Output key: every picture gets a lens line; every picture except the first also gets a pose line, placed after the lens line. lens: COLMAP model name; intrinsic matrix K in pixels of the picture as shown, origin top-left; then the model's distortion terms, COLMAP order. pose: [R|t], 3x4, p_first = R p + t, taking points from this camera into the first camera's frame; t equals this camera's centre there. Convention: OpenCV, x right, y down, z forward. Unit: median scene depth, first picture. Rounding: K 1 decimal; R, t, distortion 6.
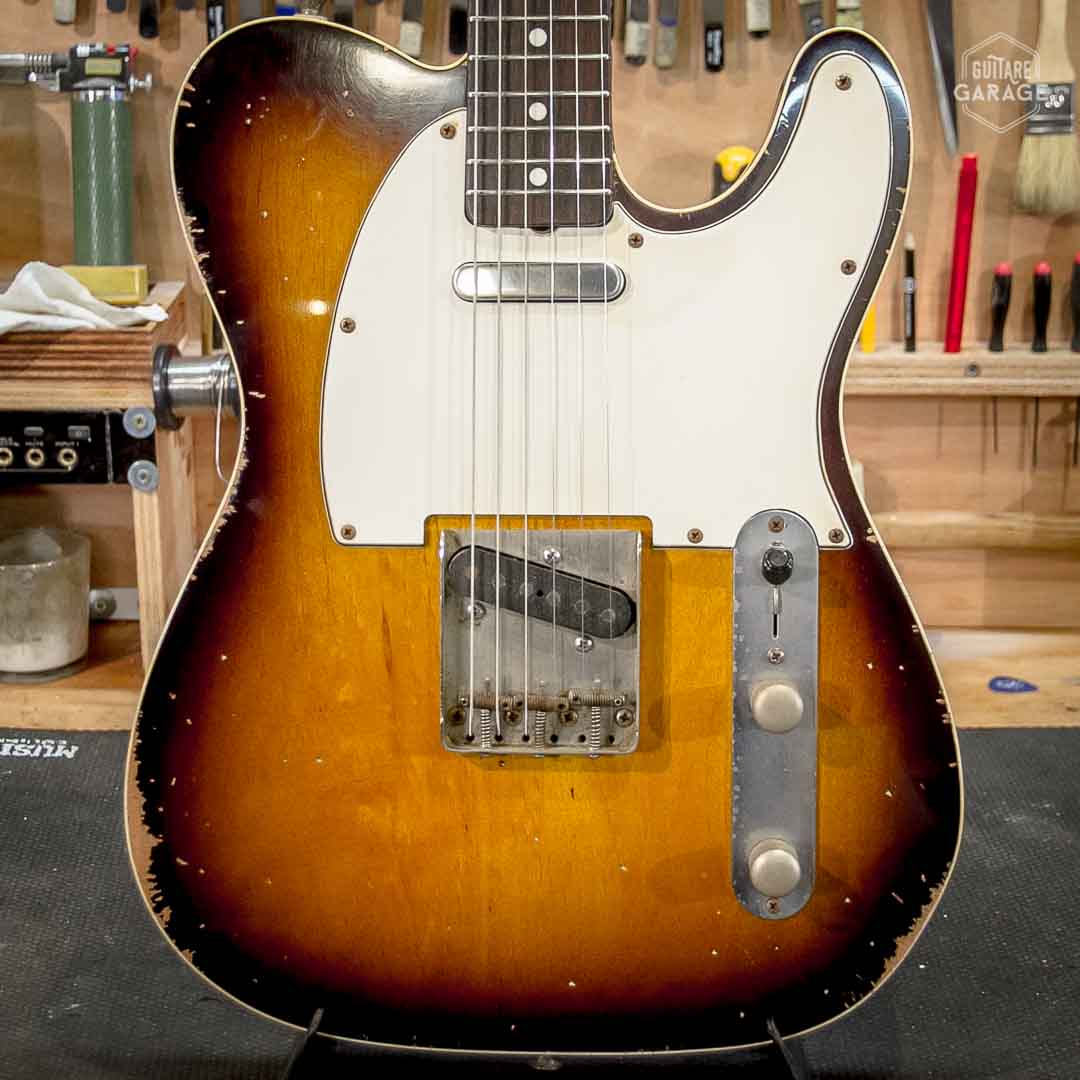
lens RADIAL K [[3007.5, 0, 565.0], [0, 3007.5, 551.1], [0, 0, 1]] dist [0.067389, 0.000000]
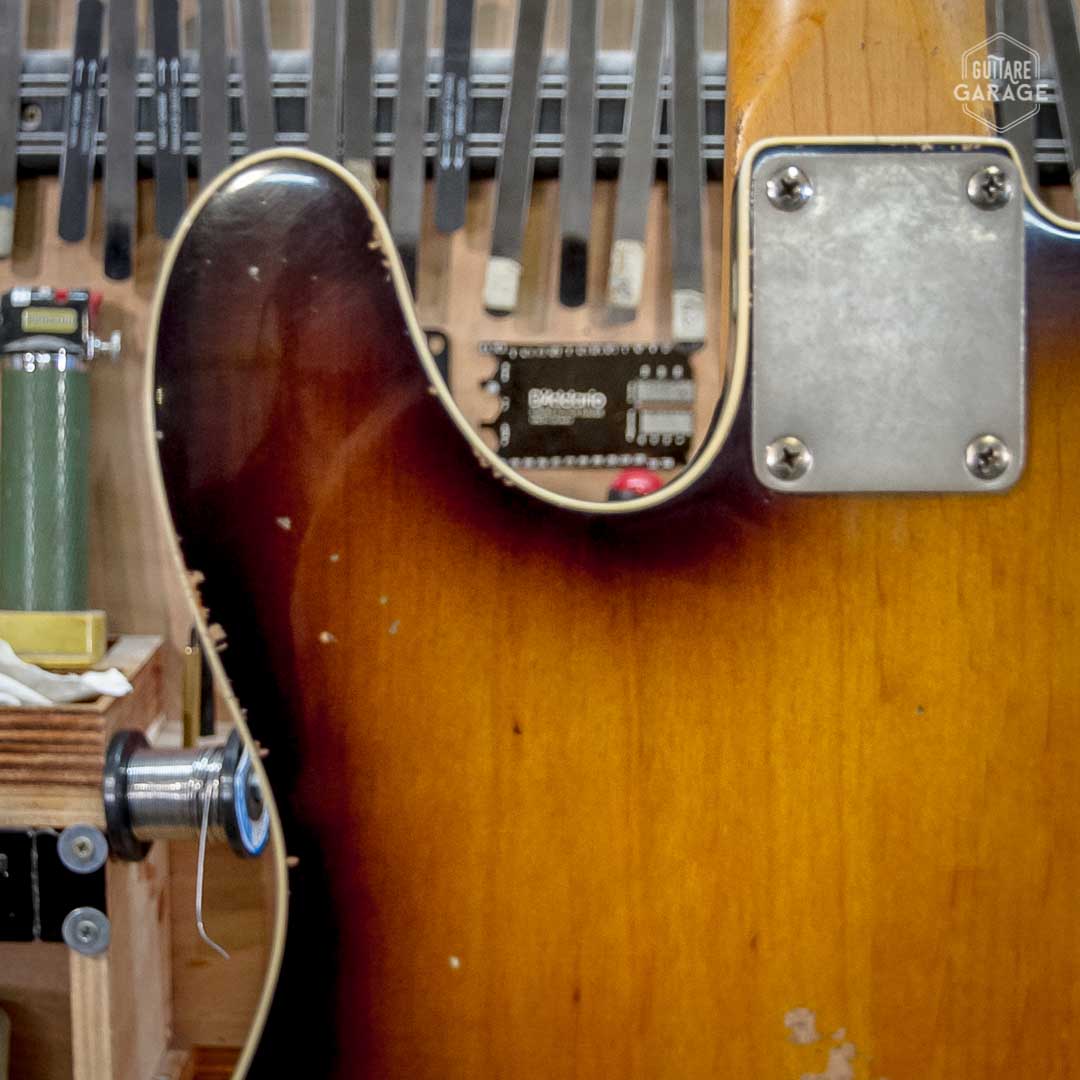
lens RADIAL K [[3362.7, 0, 540.4], [0, 3362.7, 541.5], [0, 0, 1]] dist [-0.013976, 0.000000]
pose [[0.999560, 0.010285, -0.027826, -0.021630], [-0.013622, 0.992368, -0.122553, -0.020535], [0.026353, 0.122878, 0.992072, 0.264024]]
